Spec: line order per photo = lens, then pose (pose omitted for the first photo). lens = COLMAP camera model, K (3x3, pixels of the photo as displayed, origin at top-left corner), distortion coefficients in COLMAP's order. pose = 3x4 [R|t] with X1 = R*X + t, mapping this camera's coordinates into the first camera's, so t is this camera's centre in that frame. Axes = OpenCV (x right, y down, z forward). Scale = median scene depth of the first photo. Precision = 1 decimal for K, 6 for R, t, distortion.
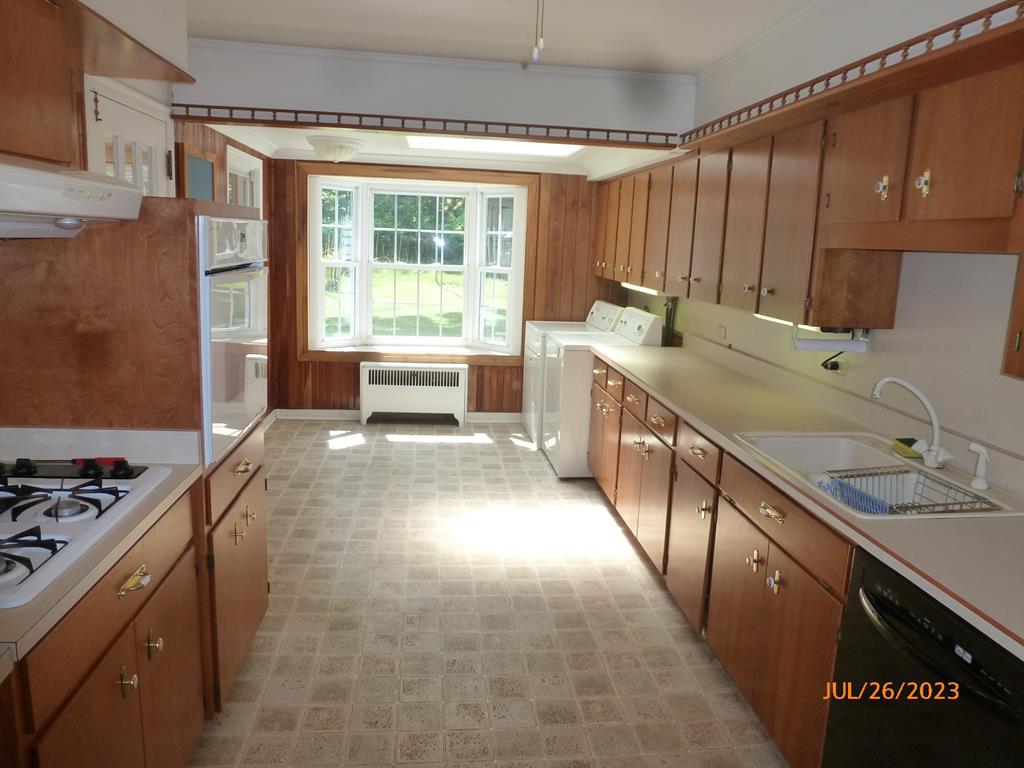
lens RADIAL K [[741.2, 0, 512.2], [0, 741.2, 381.6], [0, 0, 1]] dist [-0.059587, -0.002142]
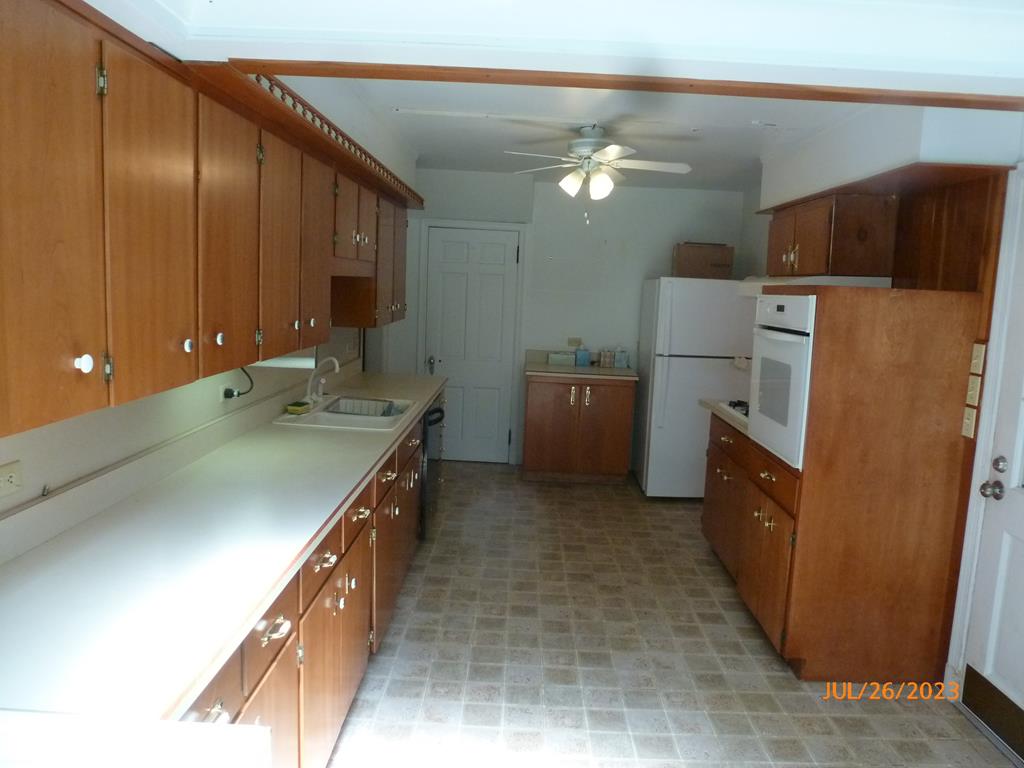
lens RADIAL K [[741.2, 0, 513.1], [0, 741.2, 381.6], [0, 0, 1]] dist [-0.059587, -0.002142]
pose [[-0.988206, -0.101717, 0.114464, -0.031666], [-0.060685, 0.946440, 0.317126, -0.371717], [-0.140591, 0.306440, -0.941450, 1.897122]]
